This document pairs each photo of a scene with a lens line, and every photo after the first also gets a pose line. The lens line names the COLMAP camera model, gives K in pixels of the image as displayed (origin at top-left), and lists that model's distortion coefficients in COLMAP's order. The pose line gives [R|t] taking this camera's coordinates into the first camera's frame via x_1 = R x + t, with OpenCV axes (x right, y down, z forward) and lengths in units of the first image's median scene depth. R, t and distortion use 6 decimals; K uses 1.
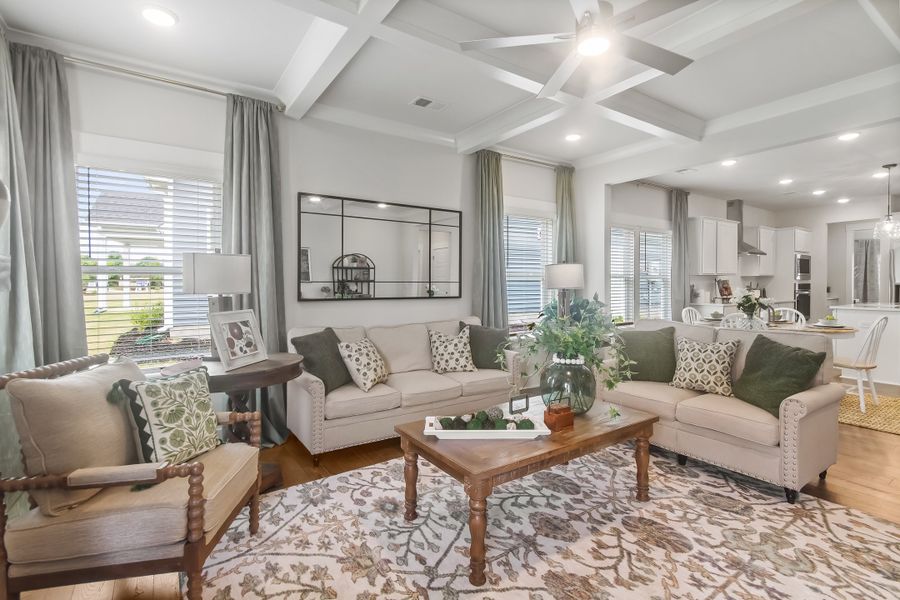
lens RADIAL K [[426.8, 0, 449.2], [0, 426.8, 289.6], [0, 0, 1]] dist [0.007694, 0.001283]
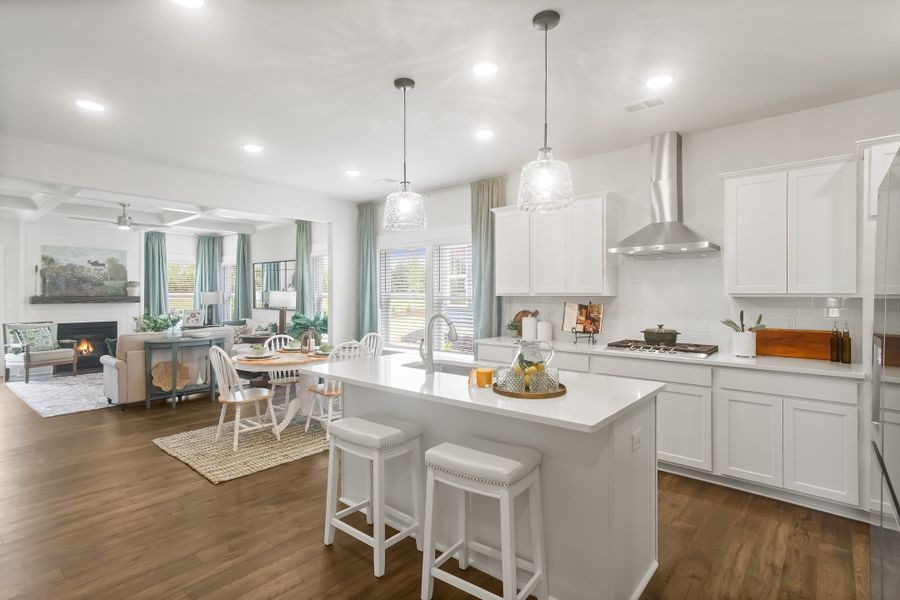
lens RADIAL K [[446.8, 0, 462.8], [0, 446.8, 293.6], [0, 0, 1]] dist [0.008800, -0.001177]
pose [[0.268182, 0.004156, -0.963359, 2.969044], [-0.012710, 0.999919, 0.000776, -0.089554], [0.963284, 0.012036, 0.268213, 1.793475]]
